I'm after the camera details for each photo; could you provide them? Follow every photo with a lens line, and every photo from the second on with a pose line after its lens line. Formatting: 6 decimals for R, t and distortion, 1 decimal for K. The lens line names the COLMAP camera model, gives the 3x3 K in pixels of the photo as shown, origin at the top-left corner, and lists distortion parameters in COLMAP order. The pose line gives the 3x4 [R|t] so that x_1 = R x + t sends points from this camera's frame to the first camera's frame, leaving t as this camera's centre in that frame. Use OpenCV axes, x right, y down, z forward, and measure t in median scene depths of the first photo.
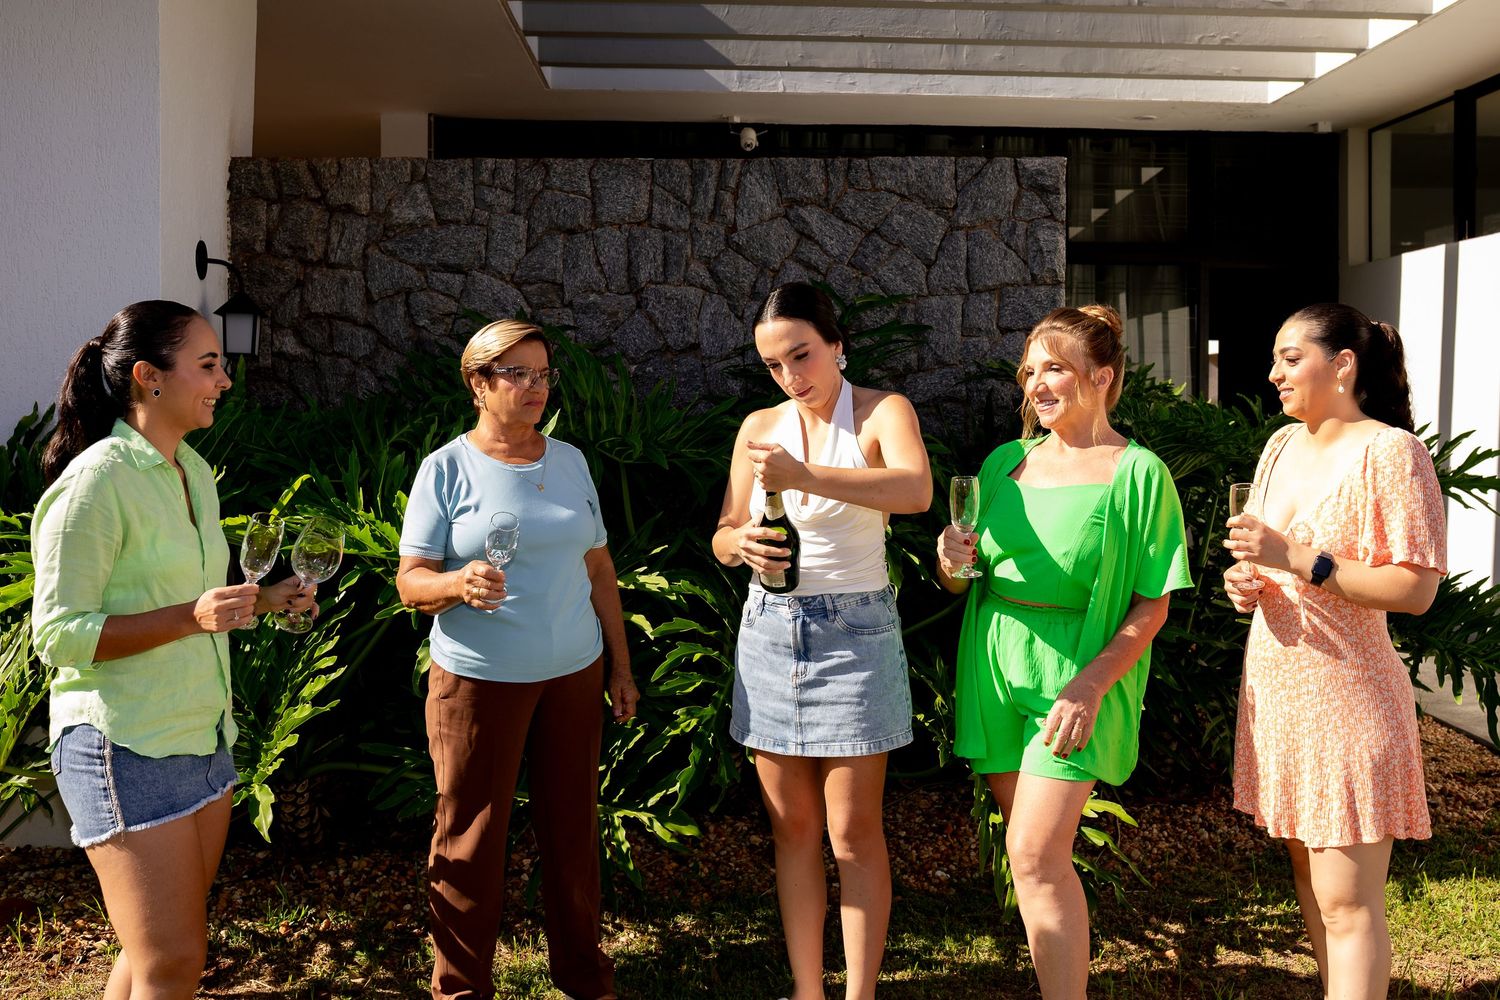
lens RADIAL K [[1521.3, 0, 822.4], [0, 1521.3, 464.8], [0, 0, 1]] dist [-0.038610, 0.000000]
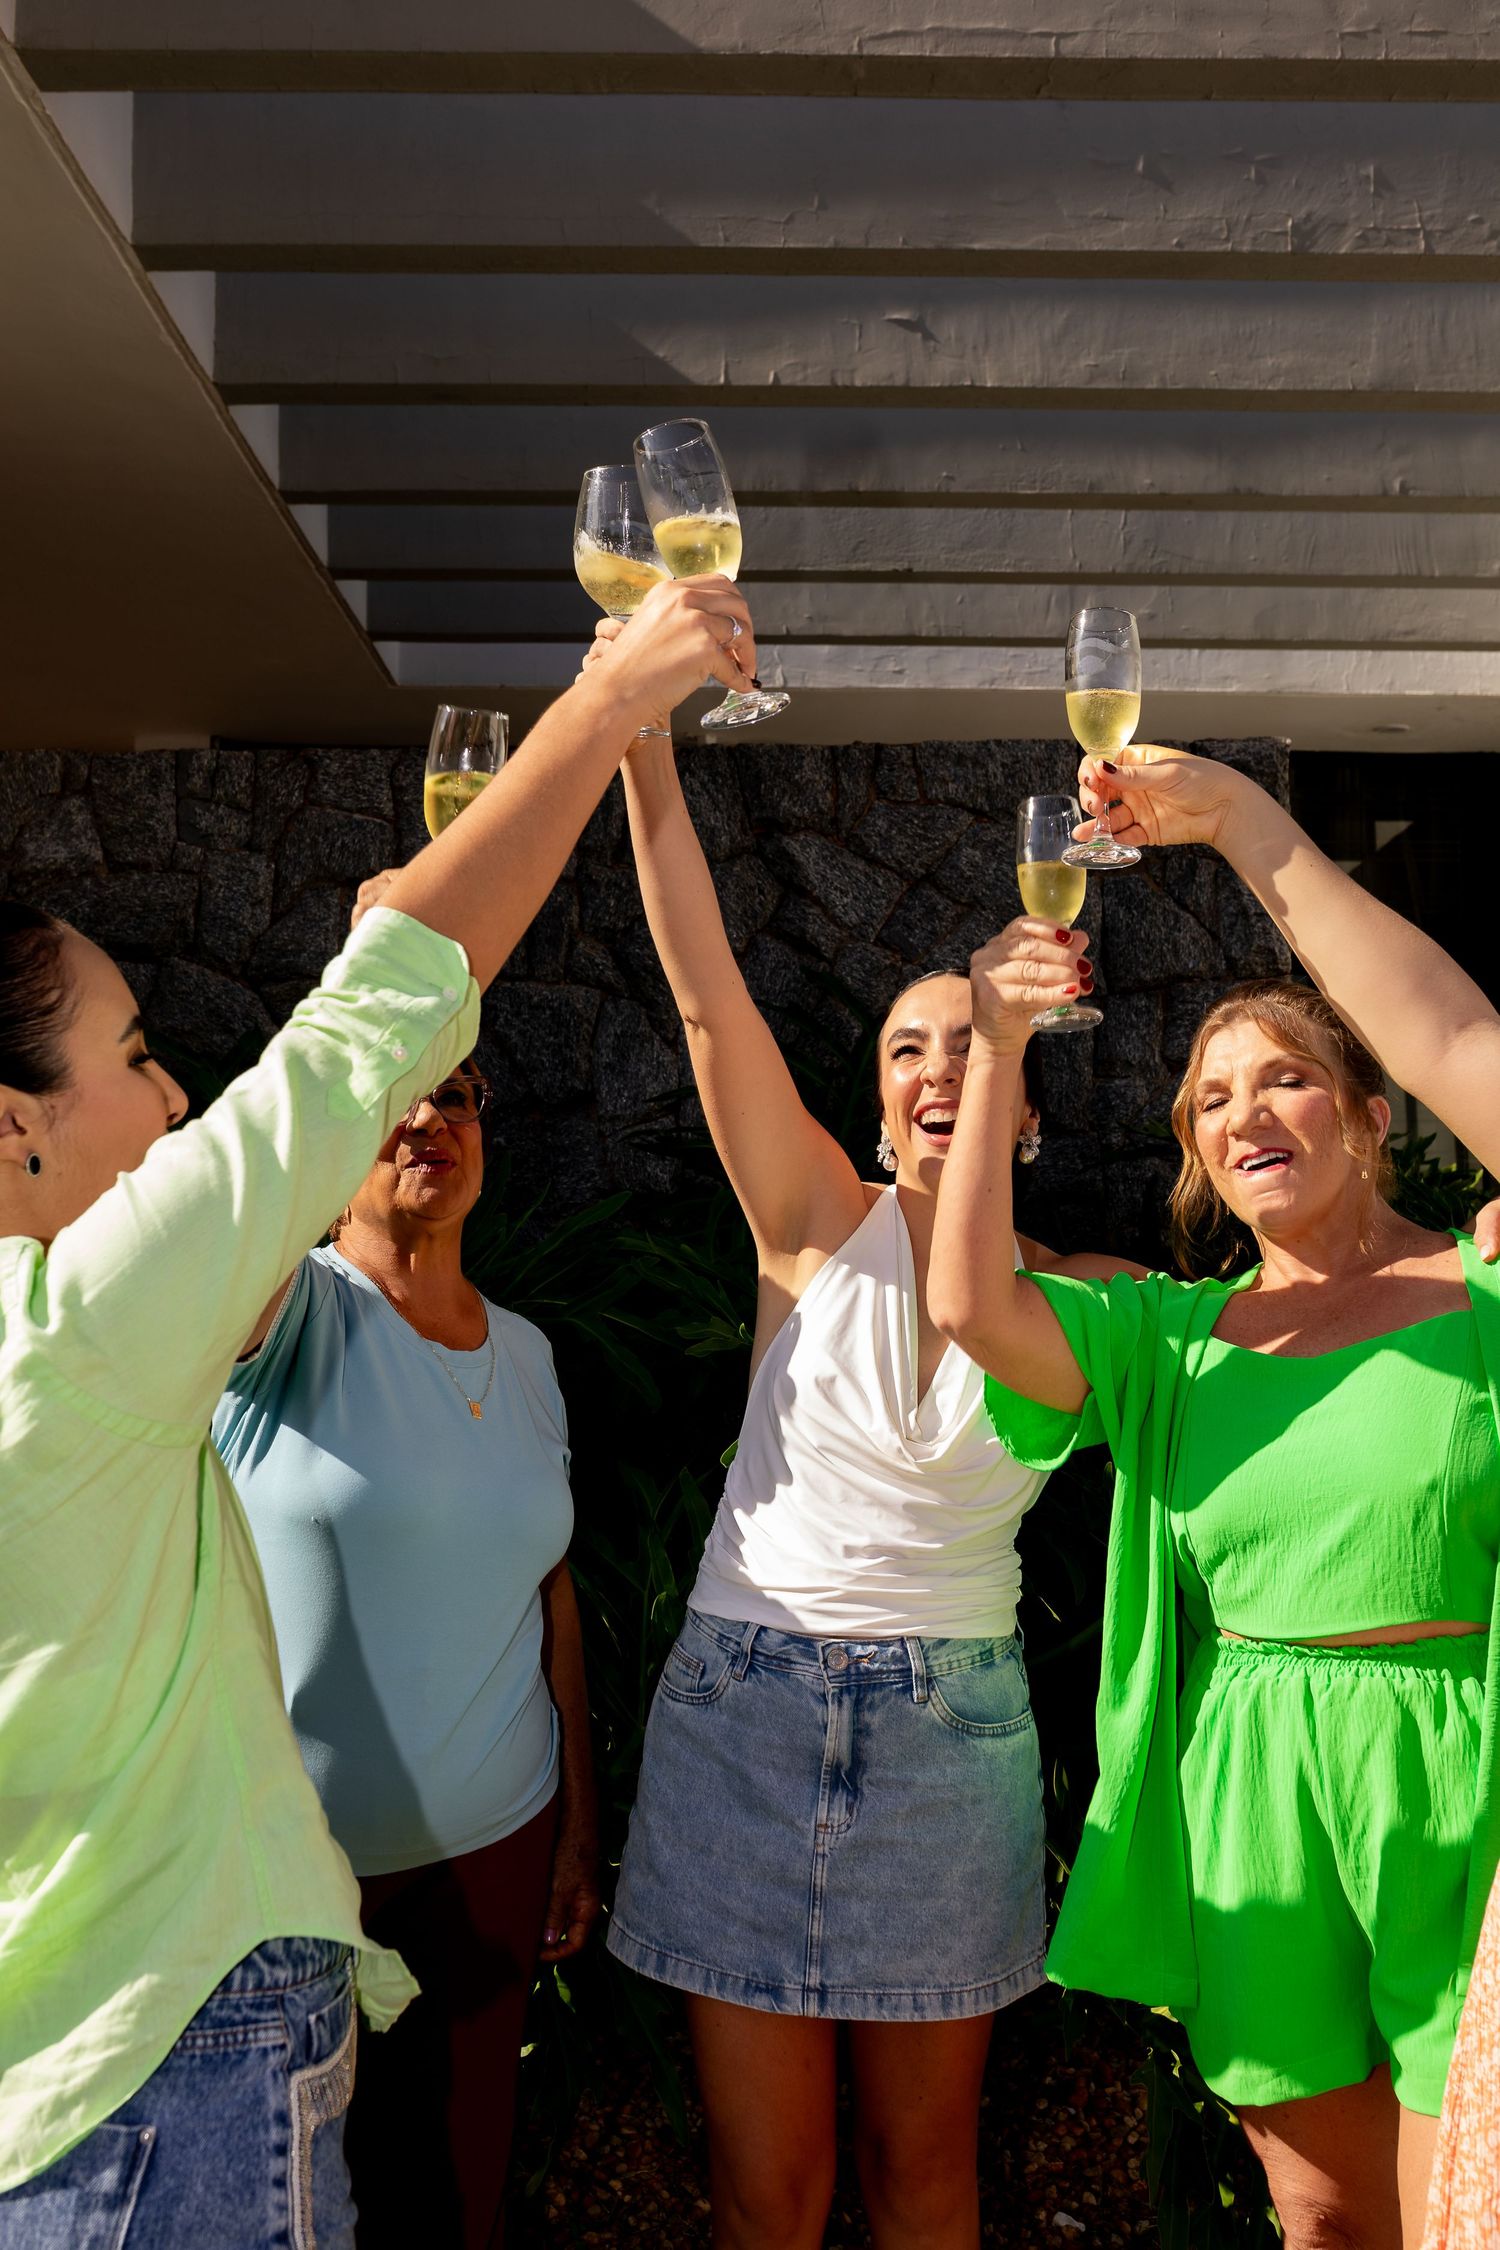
lens RADIAL K [[2180.7, 0, 757.0], [0, 2180.7, 1122.2], [0, 0, 1]] dist [-0.035413, 0.000000]
pose [[0.998458, -0.002866, -0.055439, 0.017546], [-0.001550, 0.996837, -0.079452, -0.009294], [0.055492, 0.079415, 0.995296, 0.251746]]
